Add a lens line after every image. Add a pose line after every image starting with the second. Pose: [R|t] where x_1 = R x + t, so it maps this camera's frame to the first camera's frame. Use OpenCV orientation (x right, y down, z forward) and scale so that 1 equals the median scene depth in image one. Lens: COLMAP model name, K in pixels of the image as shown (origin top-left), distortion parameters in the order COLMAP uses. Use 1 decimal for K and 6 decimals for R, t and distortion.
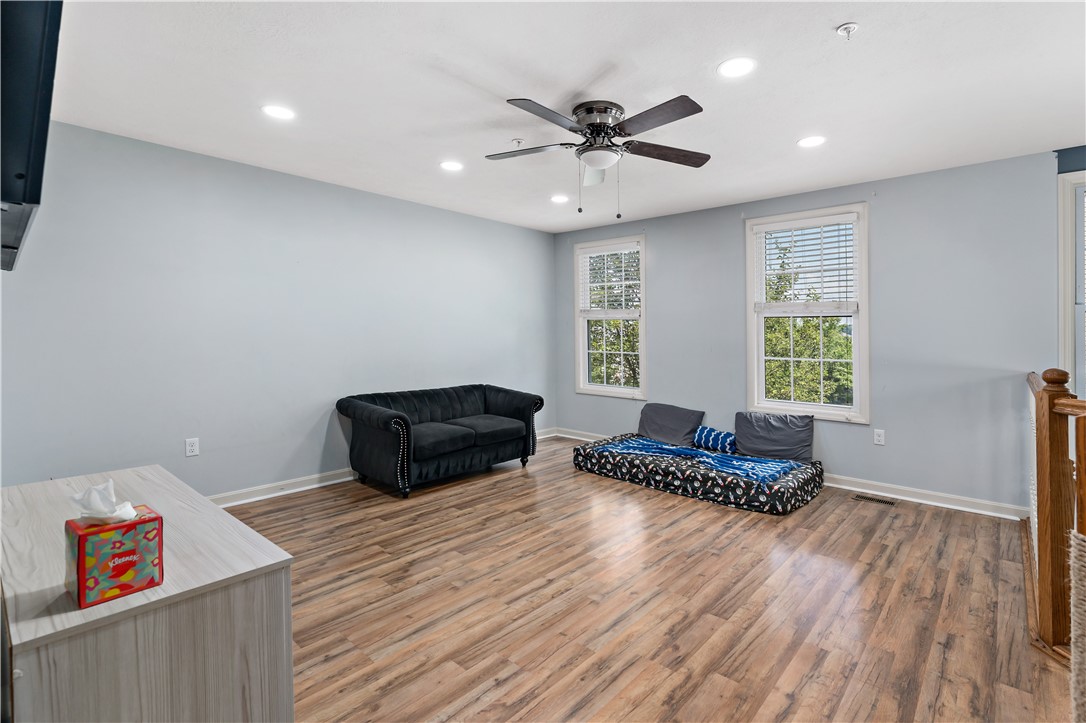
lens RADIAL K [[482.6, 0, 567.0], [0, 482.6, 340.0], [0, 0, 1]] dist [0.001110, 0.000540]
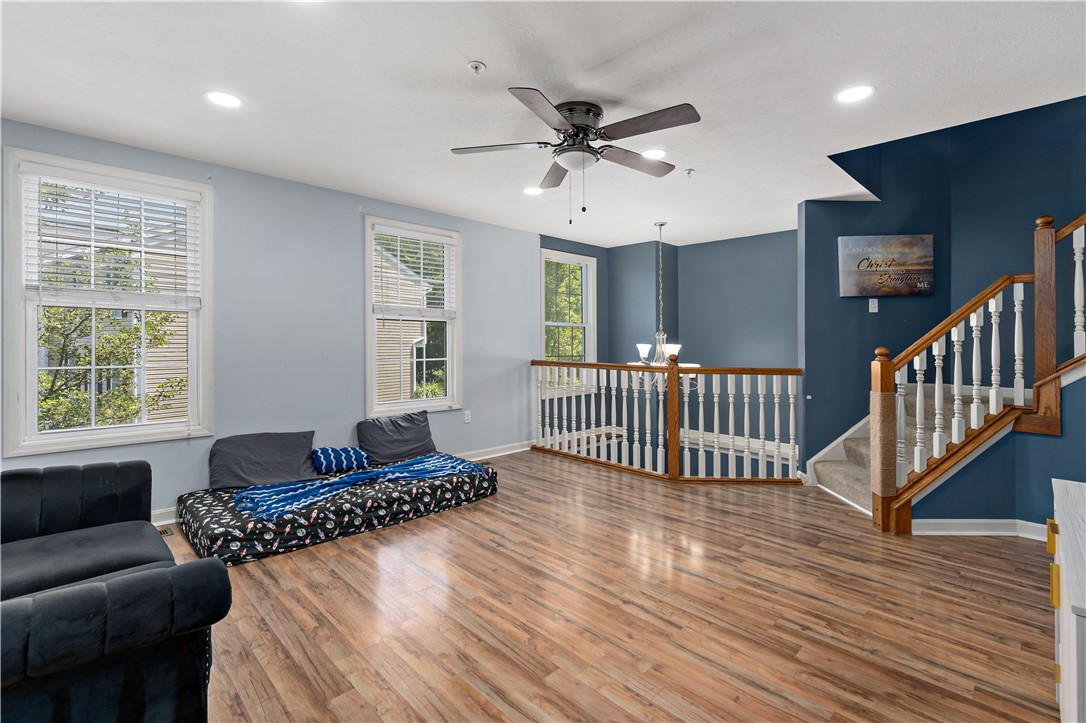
lens RADIAL K [[482.6, 0, 550.0], [0, 482.6, 323.6], [0, 0, 1]] dist [0.001110, 0.000540]
pose [[0.109052, 0.027352, 0.993660, -0.721765], [0.004055, 0.999601, -0.027960, -0.011851], [-0.994028, 0.007078, 0.108897, 0.754058]]
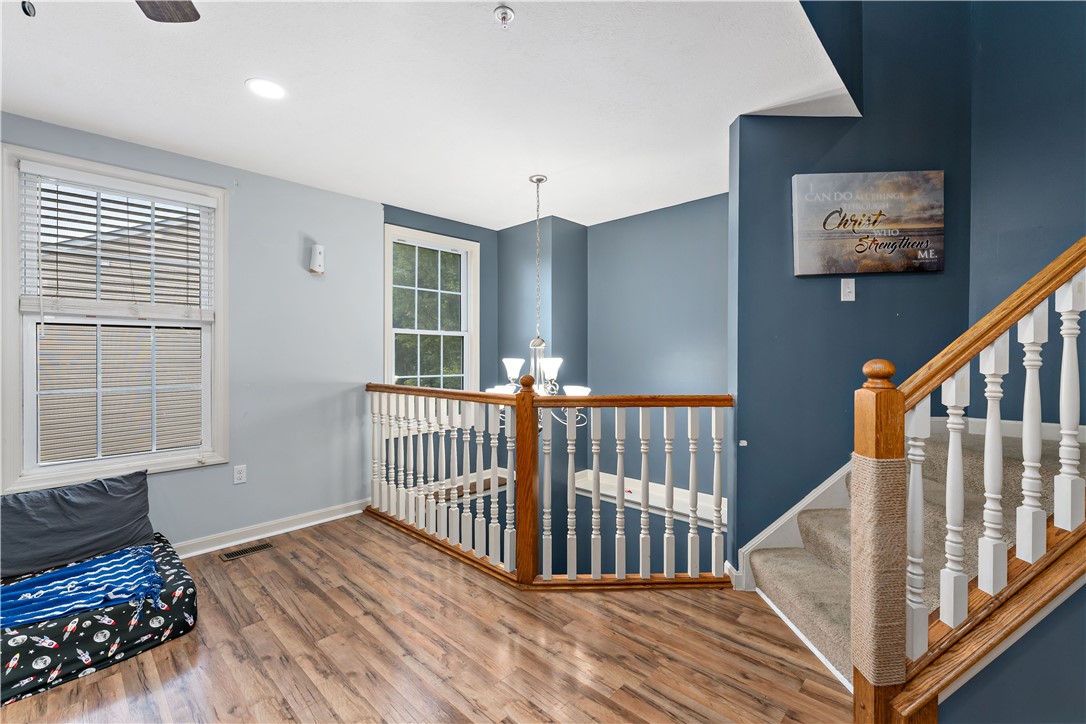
lens RADIAL K [[470.8, 0, 552.0], [0, 470.8, 356.6], [0, 0, 1]] dist [-0.004246, 0.000646]
pose [[0.050841, -0.013068, 0.998621, -0.156439], [0.017792, 0.999768, 0.012177, -0.002724], [-0.998548, 0.017149, 0.051062, 0.487610]]
